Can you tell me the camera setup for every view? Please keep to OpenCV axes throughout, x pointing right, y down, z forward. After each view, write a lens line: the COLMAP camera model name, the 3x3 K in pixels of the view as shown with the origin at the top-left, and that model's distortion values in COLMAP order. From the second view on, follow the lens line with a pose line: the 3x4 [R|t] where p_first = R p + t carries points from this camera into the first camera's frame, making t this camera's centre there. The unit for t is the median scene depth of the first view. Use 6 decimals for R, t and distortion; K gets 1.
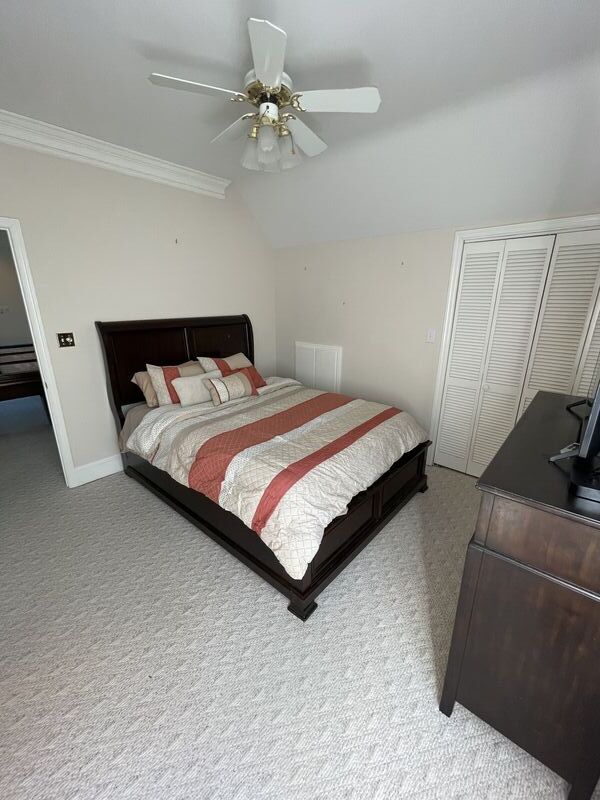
lens RADIAL K [[328.3, 0, 299.0], [0, 328.3, 399.6], [0, 0, 1]] dist [-0.000927, -0.000189]
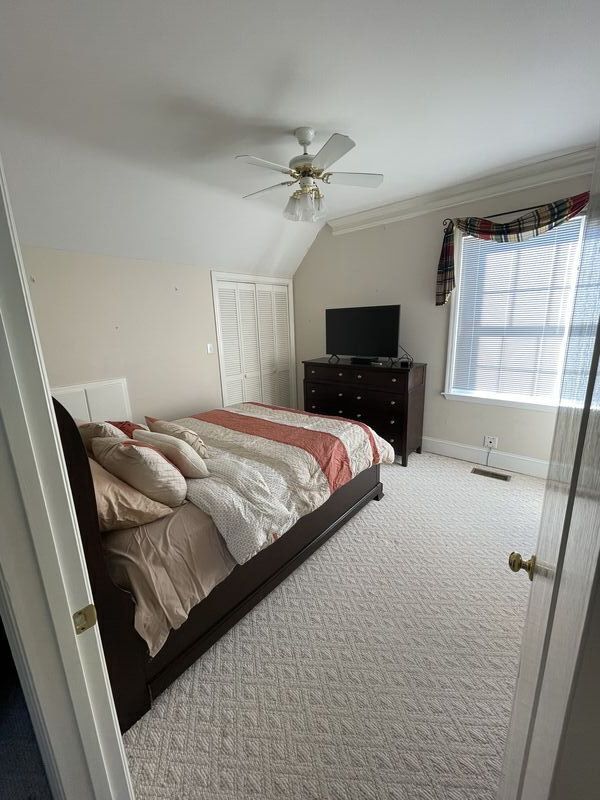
lens RADIAL K [[328.3, 0, 298.9], [0, 328.3, 398.9], [0, 0, 1]] dist [-0.000927, -0.000189]
pose [[-0.021357, -0.237715, 0.971100, -1.073825], [0.326007, 0.916575, 0.231537, -0.238536], [-0.945126, 0.321531, 0.057921, 0.805656]]
